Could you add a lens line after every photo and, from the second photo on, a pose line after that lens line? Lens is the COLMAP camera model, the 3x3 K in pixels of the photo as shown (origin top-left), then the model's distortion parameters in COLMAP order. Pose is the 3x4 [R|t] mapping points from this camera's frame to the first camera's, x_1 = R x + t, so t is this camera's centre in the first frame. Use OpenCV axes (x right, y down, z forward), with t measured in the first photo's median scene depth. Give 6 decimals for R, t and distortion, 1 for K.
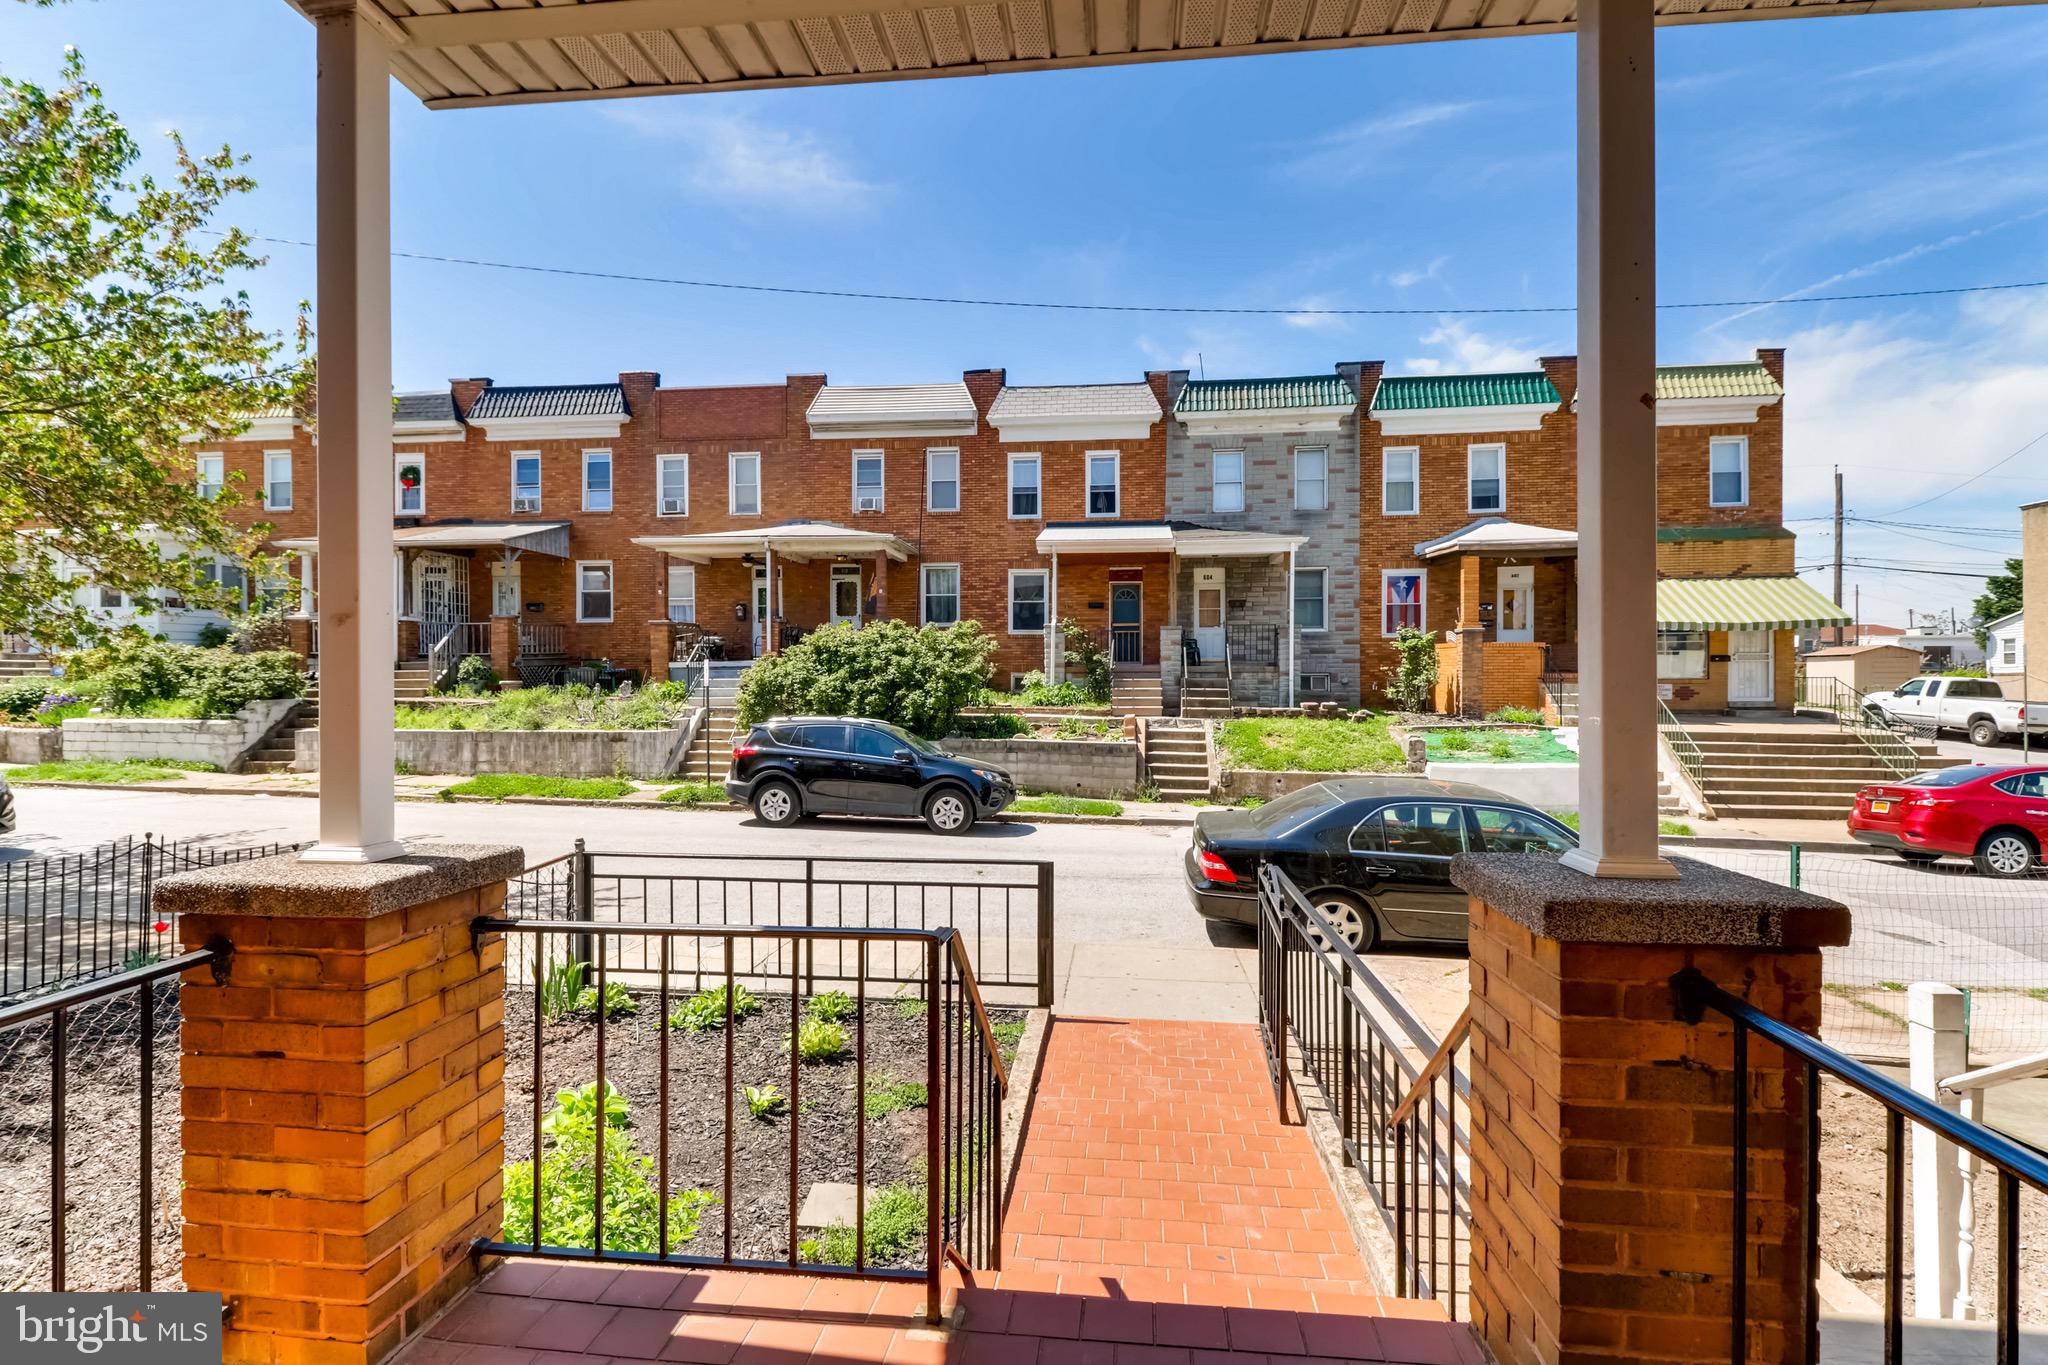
lens RADIAL K [[936.5, 0, 1027.7], [0, 936.5, 673.2], [0, 0, 1]] dist [0.021359, -0.015940]
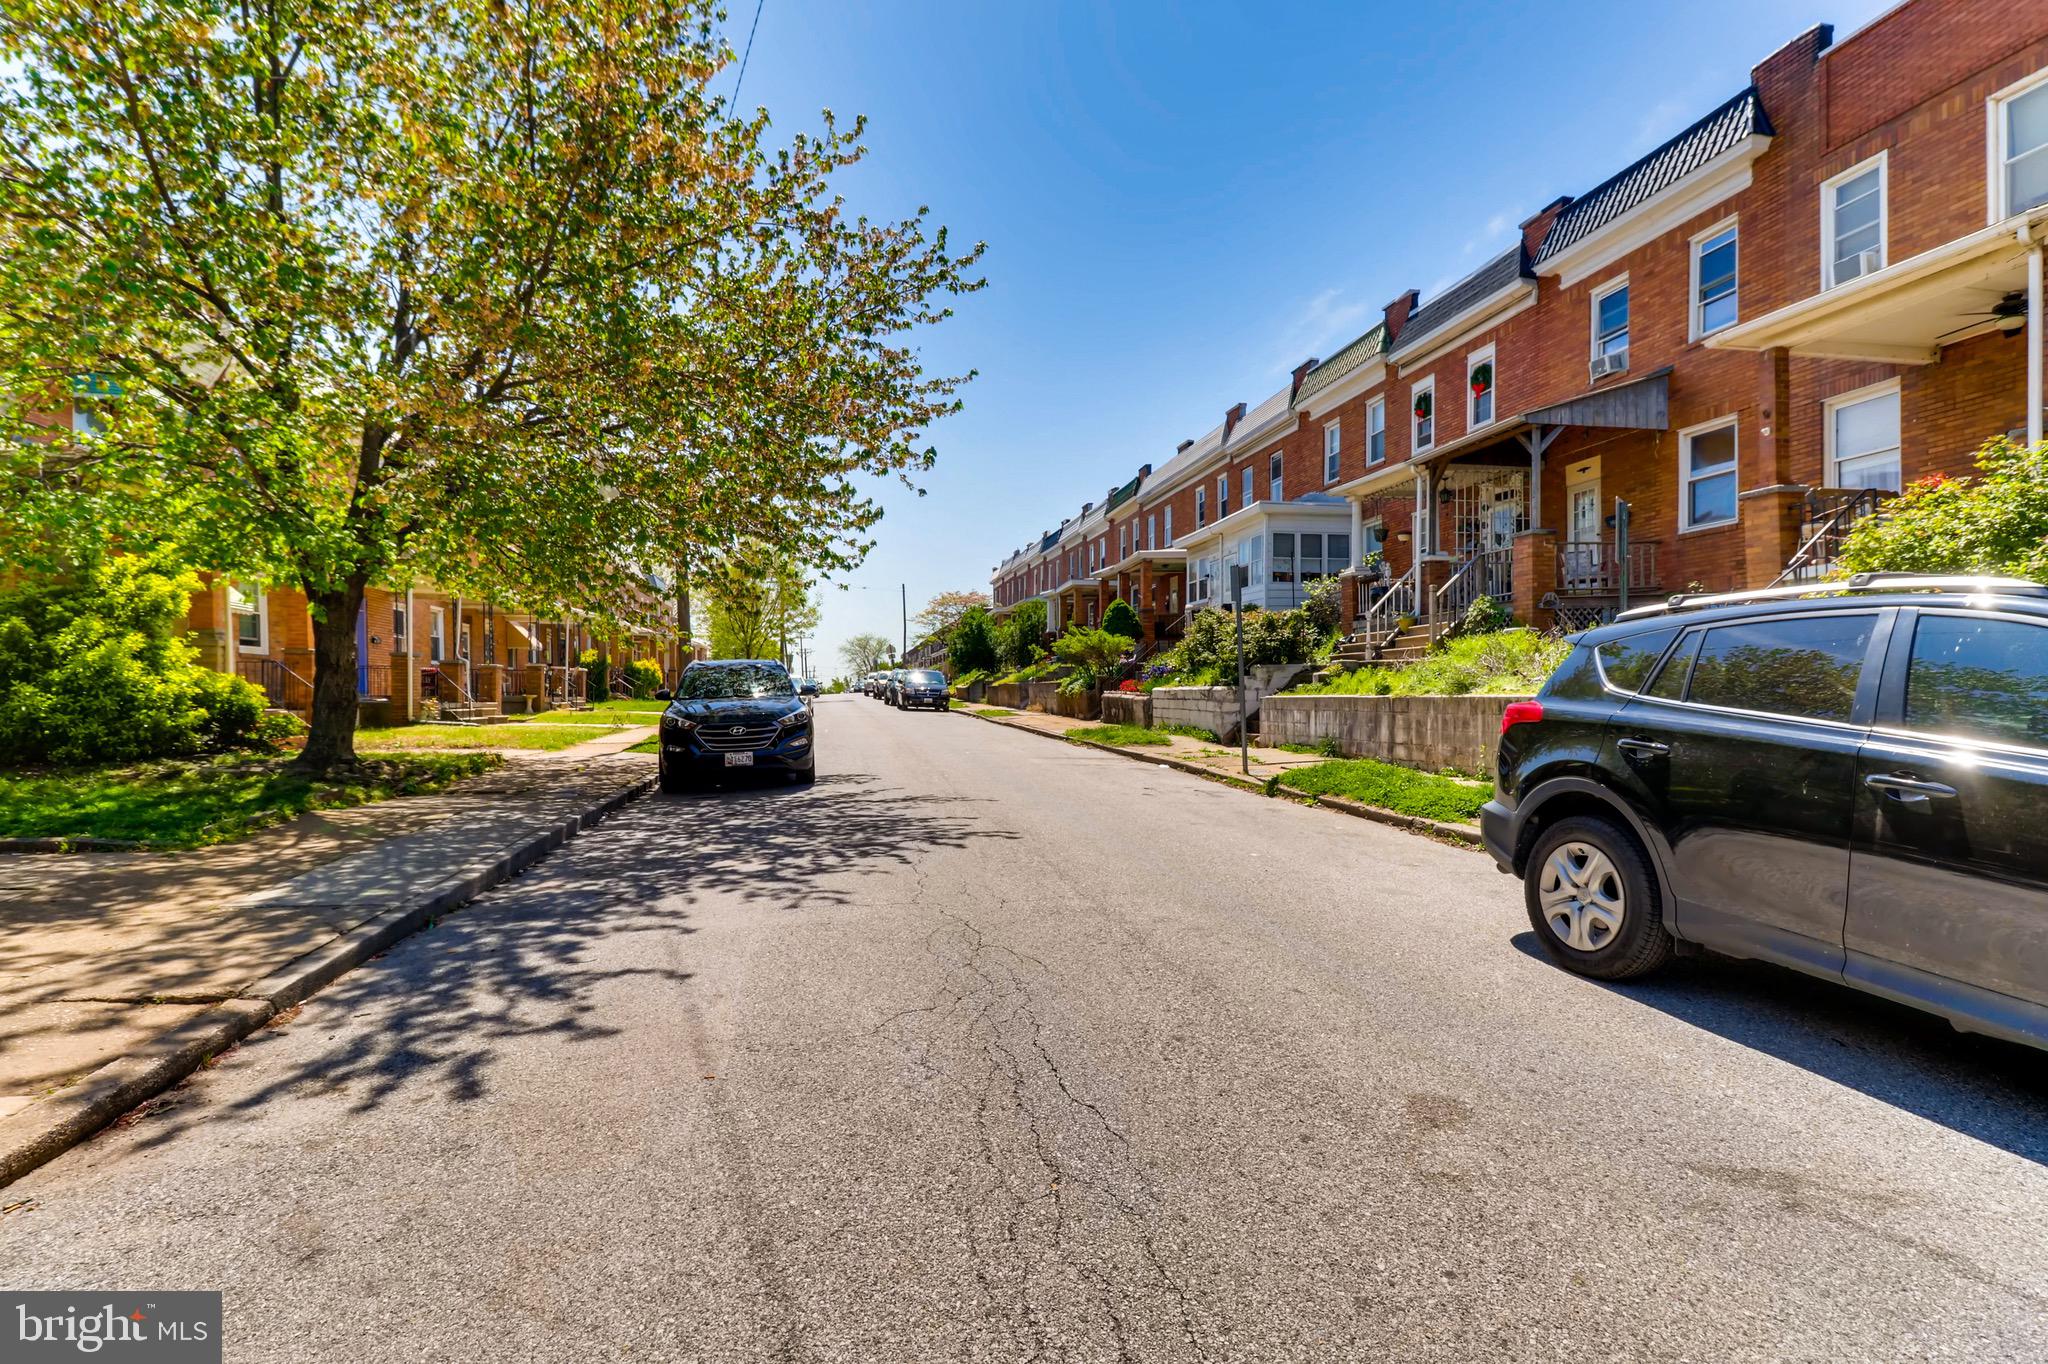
lens RADIAL K [[966.0, 0, 1029.7], [0, 966.0, 708.5], [0, 0, 1]] dist [0.022799, -0.017621]
pose [[0.315016, 0.011967, -0.949011, -0.021636], [0.012185, 0.999787, 0.016652, 0.041922], [0.949008, -0.016810, 0.314803, 0.414122]]
